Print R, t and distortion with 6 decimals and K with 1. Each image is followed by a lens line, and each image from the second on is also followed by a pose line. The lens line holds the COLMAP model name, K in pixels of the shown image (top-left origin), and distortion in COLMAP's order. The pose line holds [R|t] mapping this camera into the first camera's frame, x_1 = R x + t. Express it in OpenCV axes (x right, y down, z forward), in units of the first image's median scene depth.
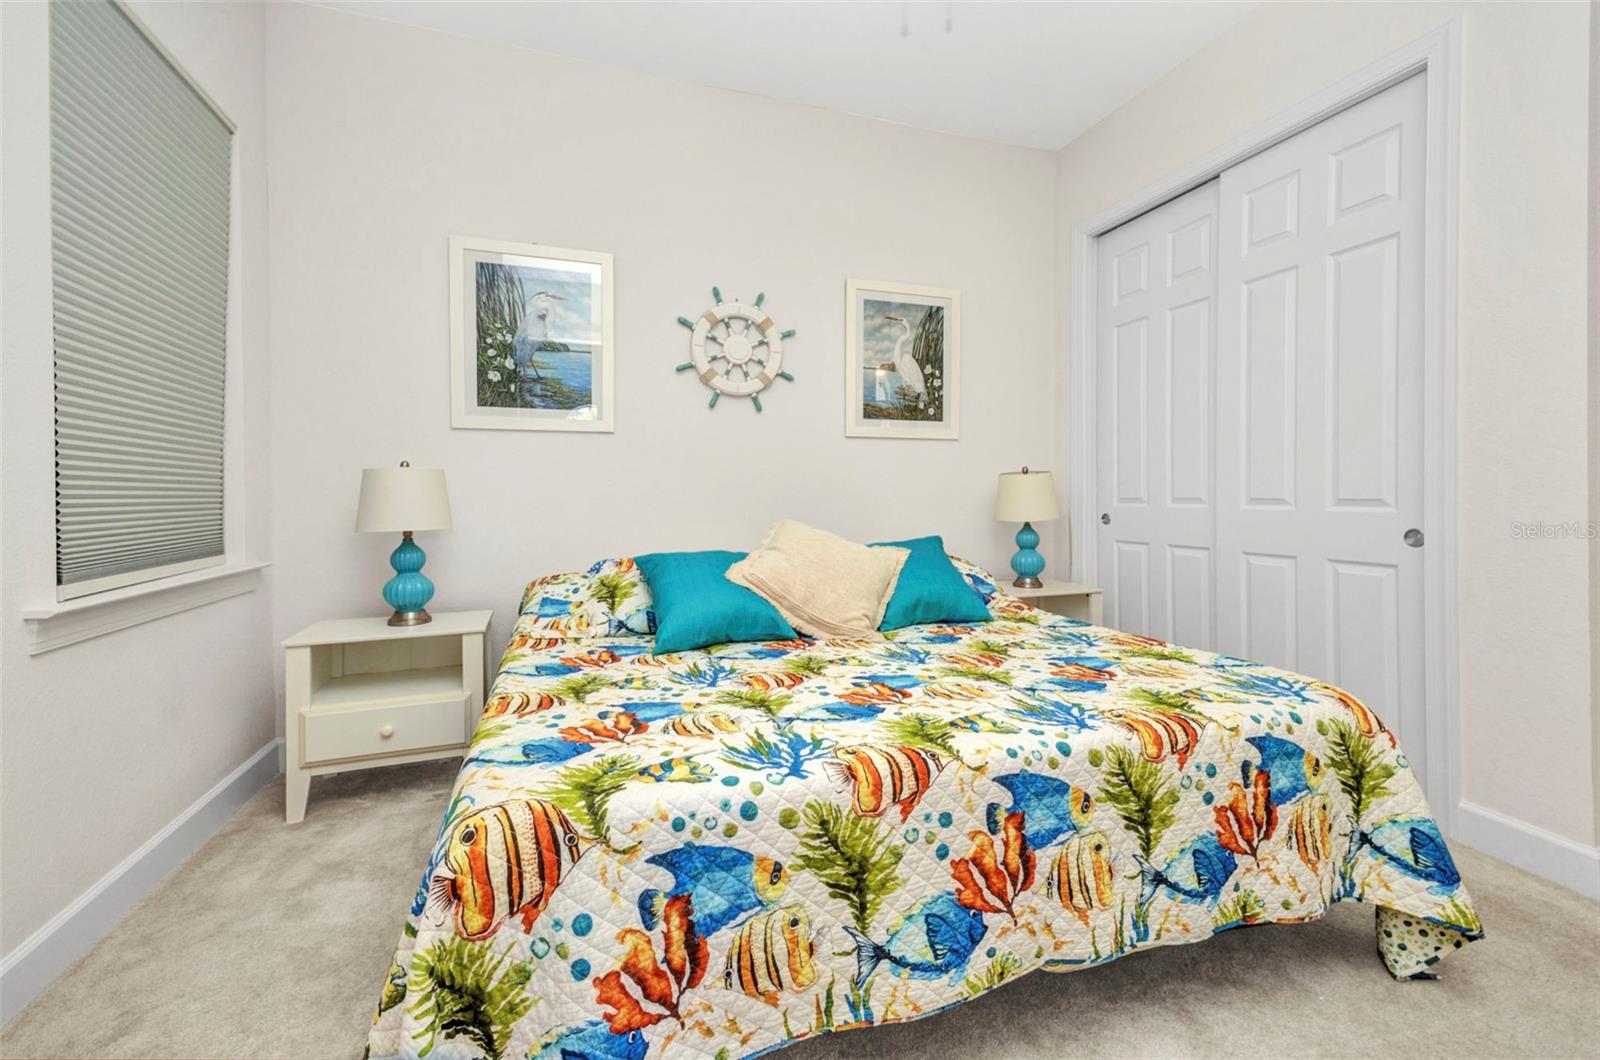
lens RADIAL K [[662.1, 0, 825.7], [0, 662.1, 519.7], [0, 0, 1]] dist [0.019222, -0.001749]
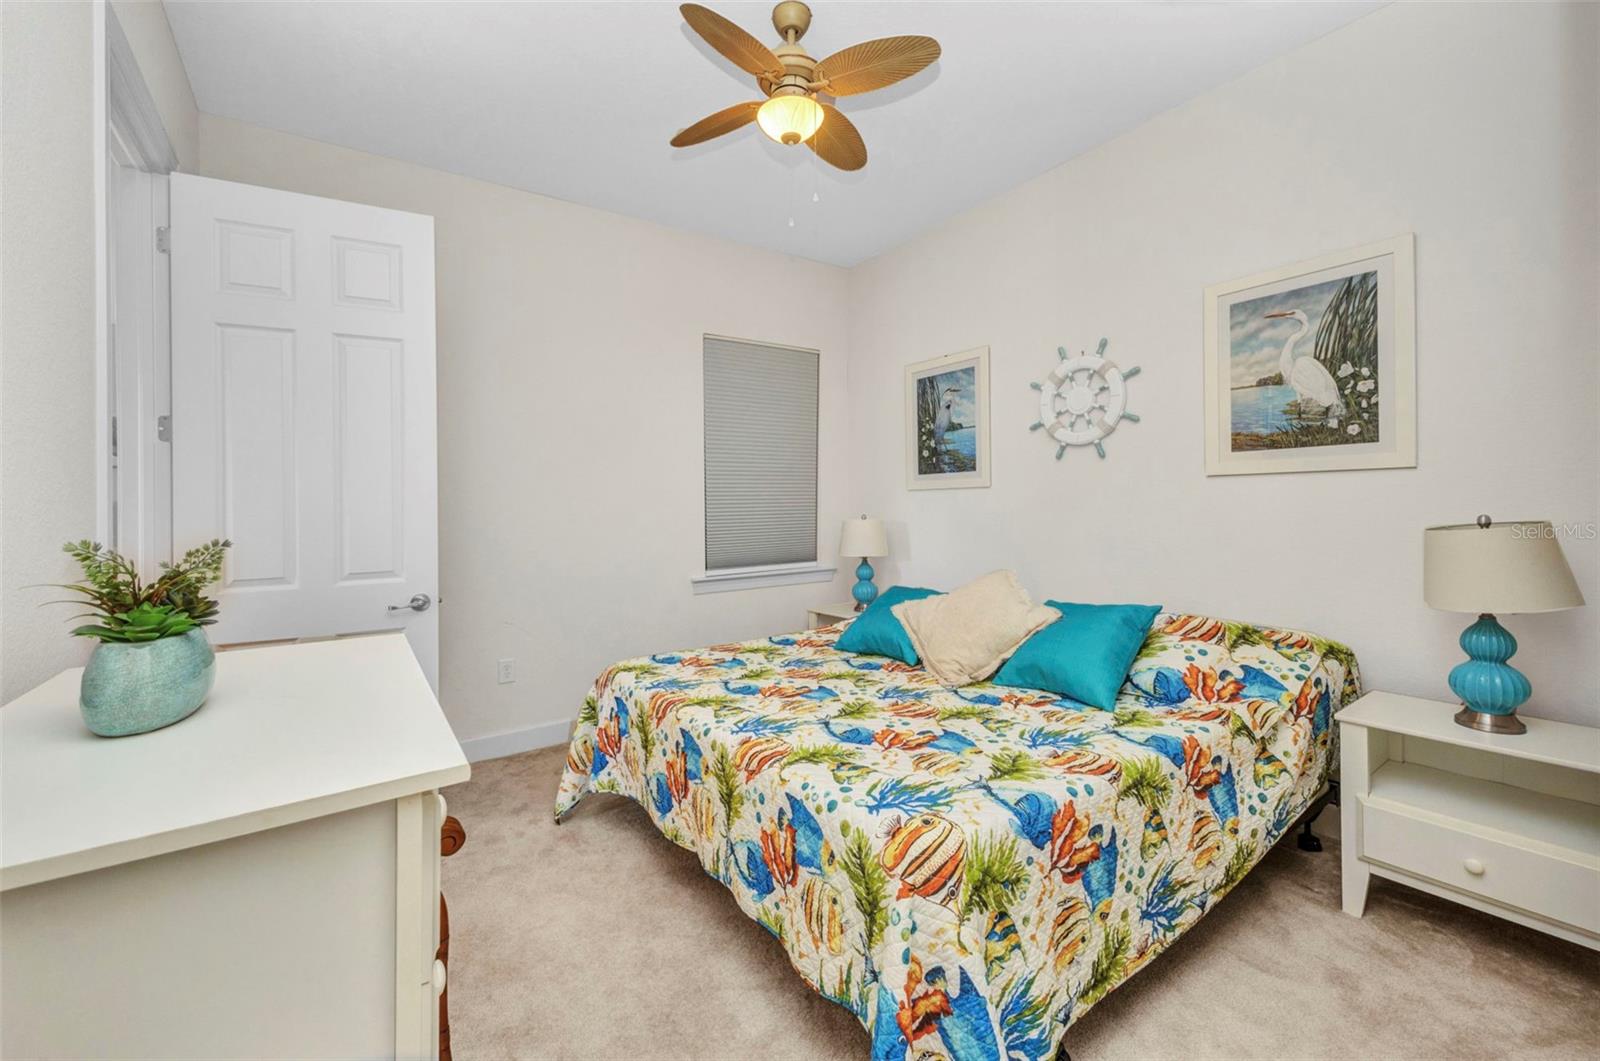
lens RADIAL K [[662.1, 0, 784.1], [0, 662.1, 523.1], [0, 0, 1]] dist [0.019222, -0.001749]
pose [[0.271104, 0.023977, -0.962251, 1.066058], [-0.020785, 0.999602, 0.019051, -0.109149], [0.962326, 0.014836, 0.271494, 0.399407]]
